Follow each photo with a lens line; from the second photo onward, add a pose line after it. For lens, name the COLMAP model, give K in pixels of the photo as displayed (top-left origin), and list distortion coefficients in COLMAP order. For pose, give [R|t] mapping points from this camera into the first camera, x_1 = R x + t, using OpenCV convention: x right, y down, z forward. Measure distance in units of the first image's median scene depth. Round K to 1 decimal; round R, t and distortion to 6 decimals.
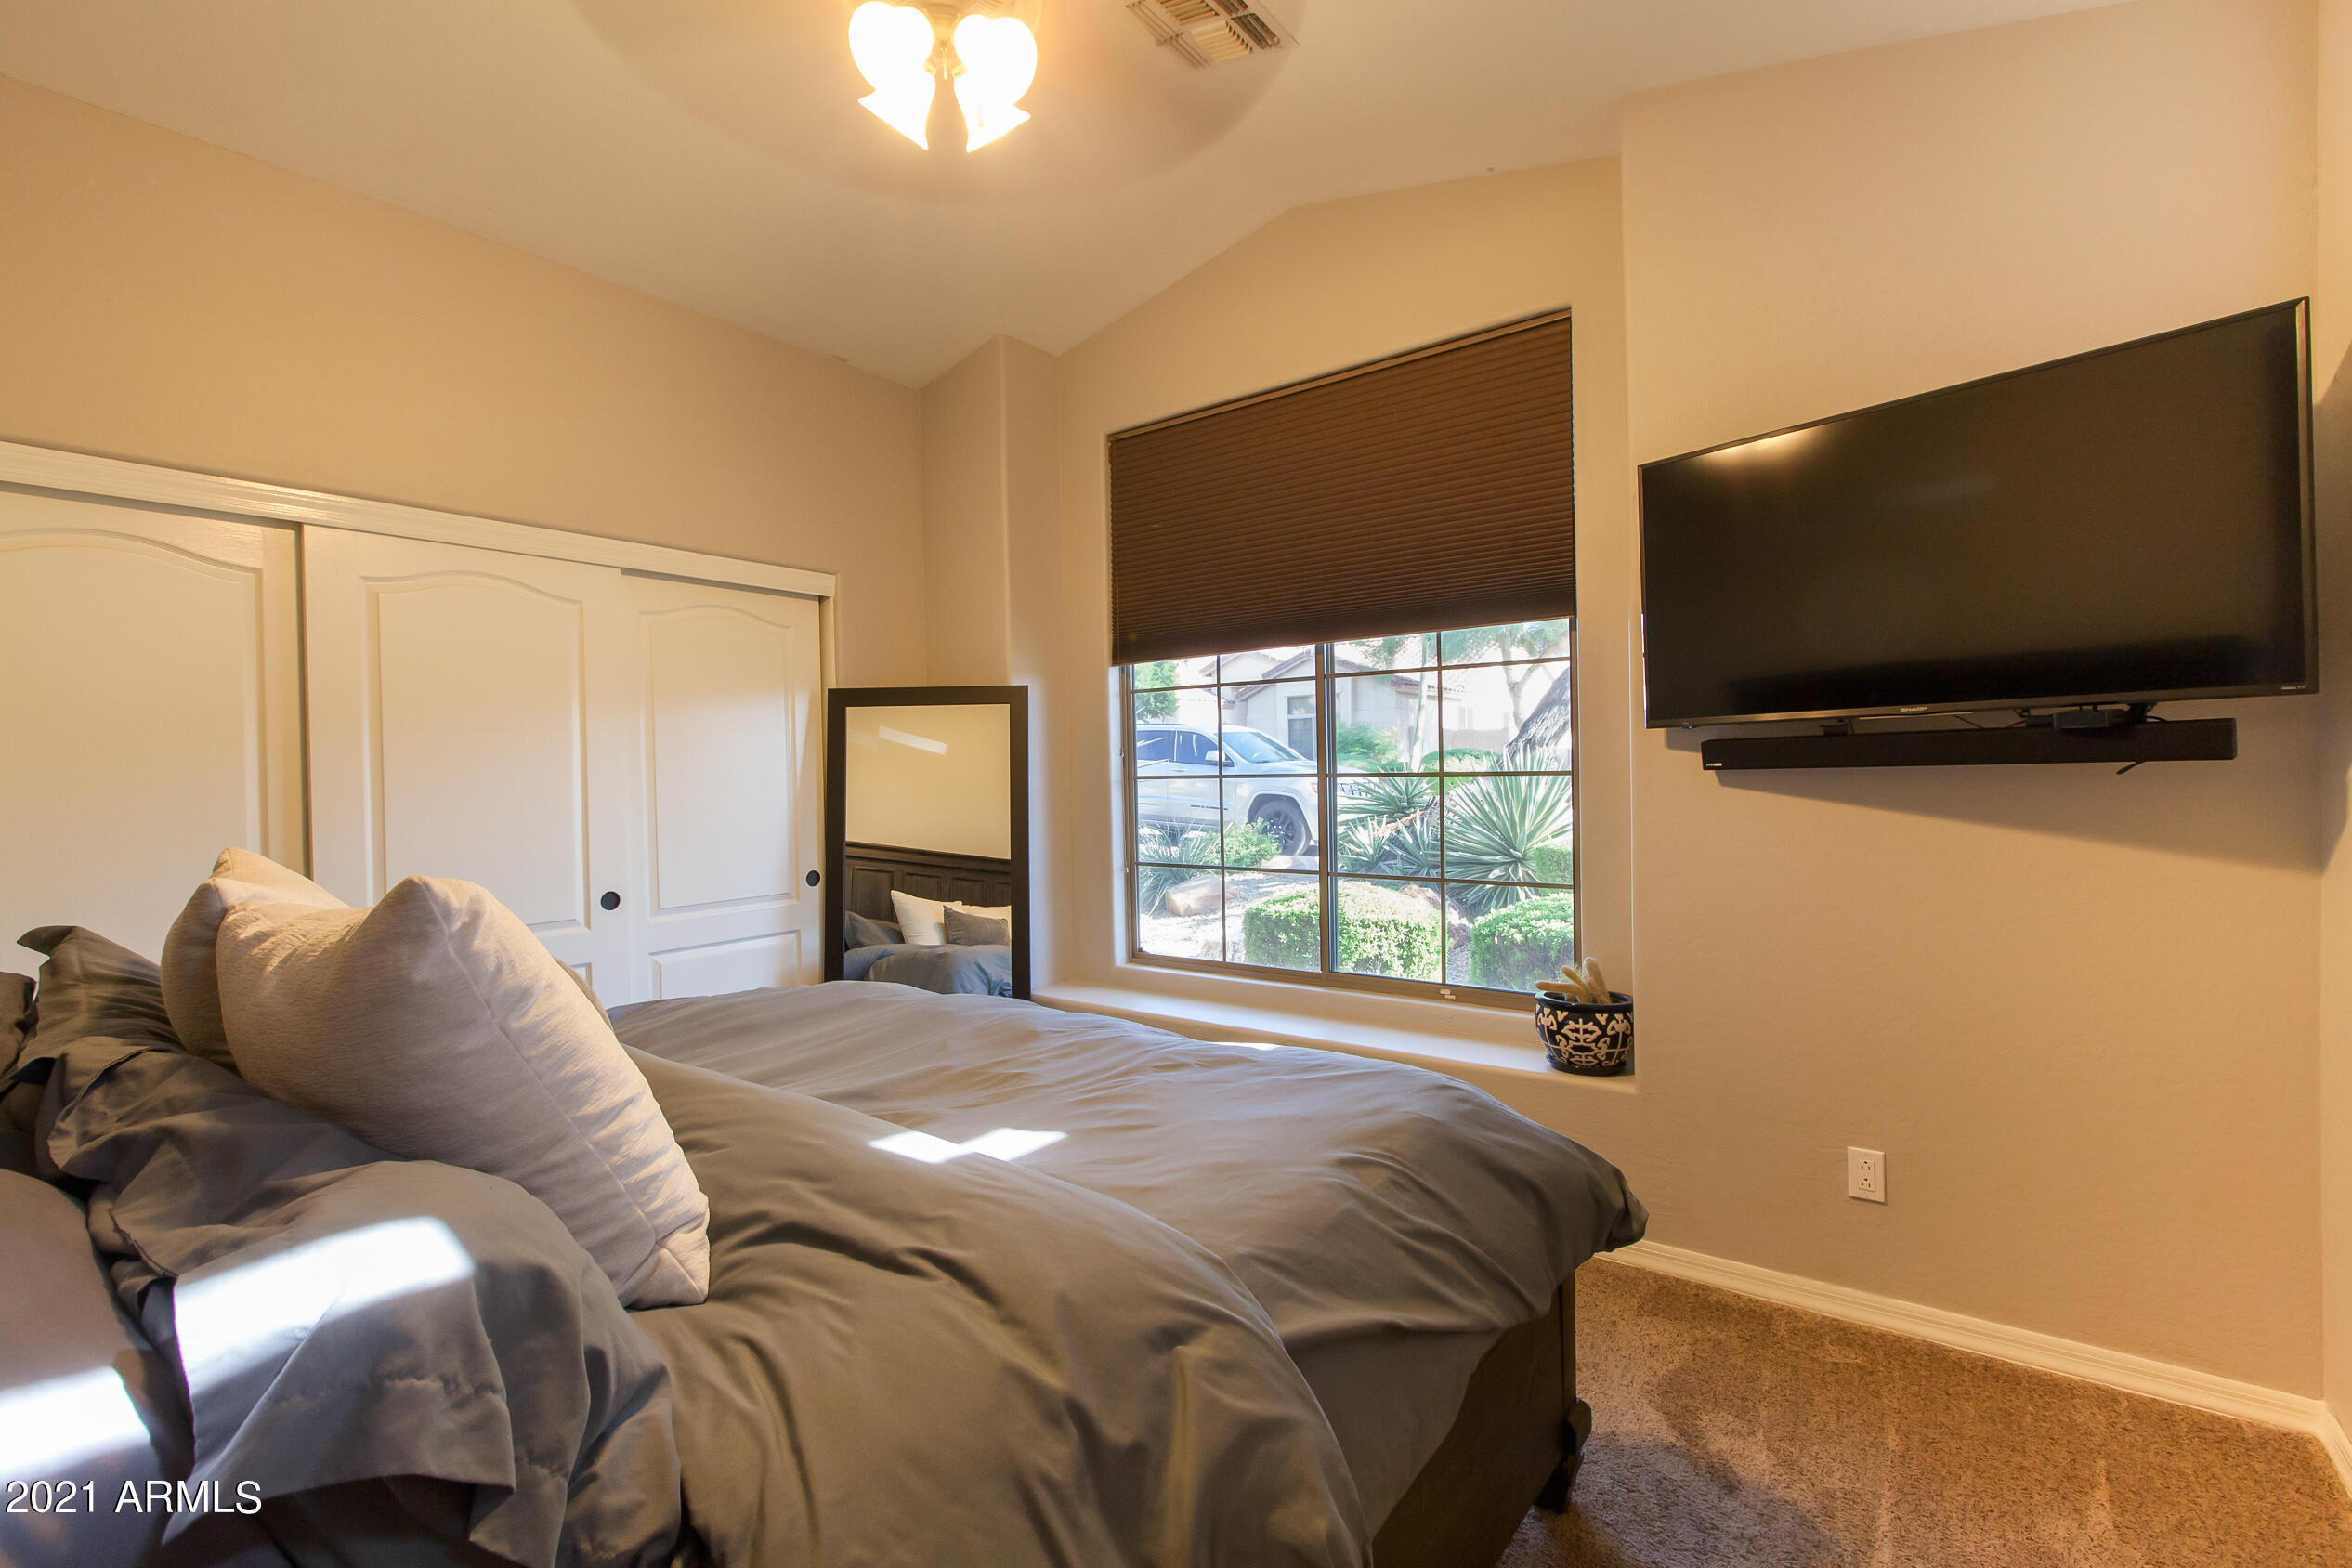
lens RADIAL K [[1057.4, 0, 1167.8], [0, 1057.4, 777.5], [0, 0, 1]] dist [0.000449, 0.000297]
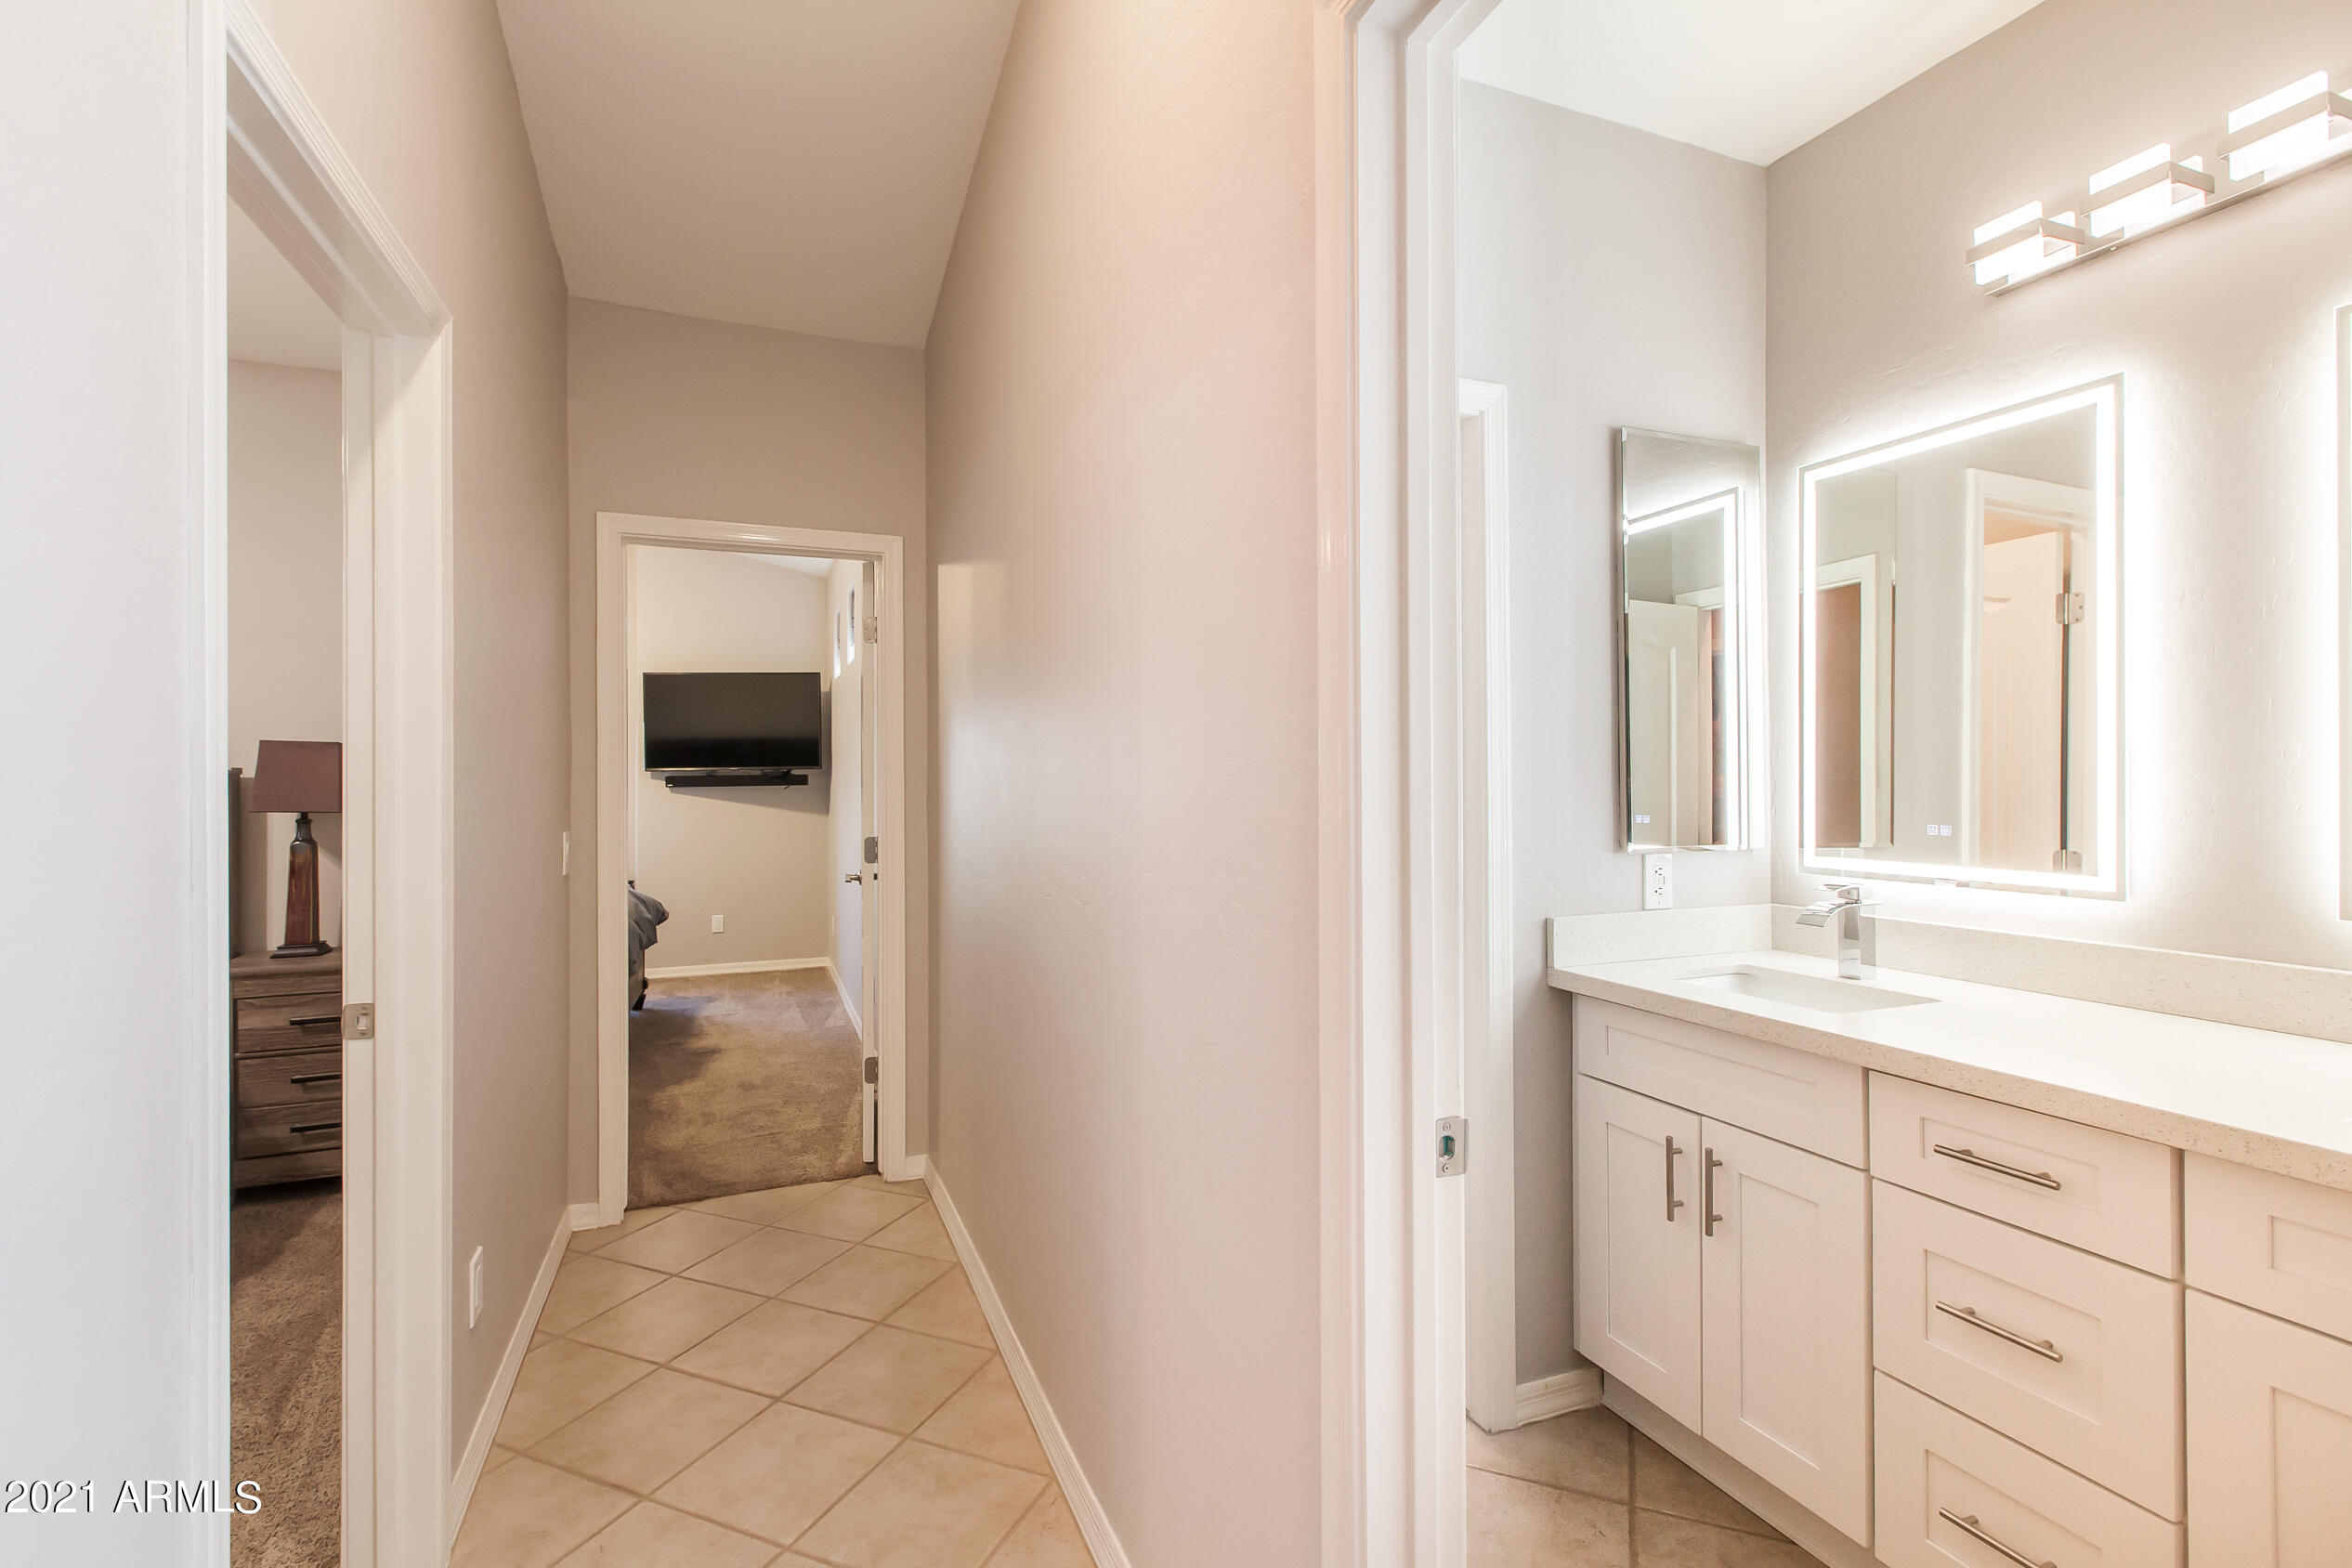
lens RADIAL K [[1057.4, 0, 1167.8], [0, 1057.4, 777.5], [0, 0, 1]] dist [0.000449, 0.000297]
pose [[0.514395, 0.020537, 0.857307, -1.477628], [0.002235, 0.999678, -0.025289, 0.050455], [-0.857550, 0.014925, 0.514184, -1.922128]]
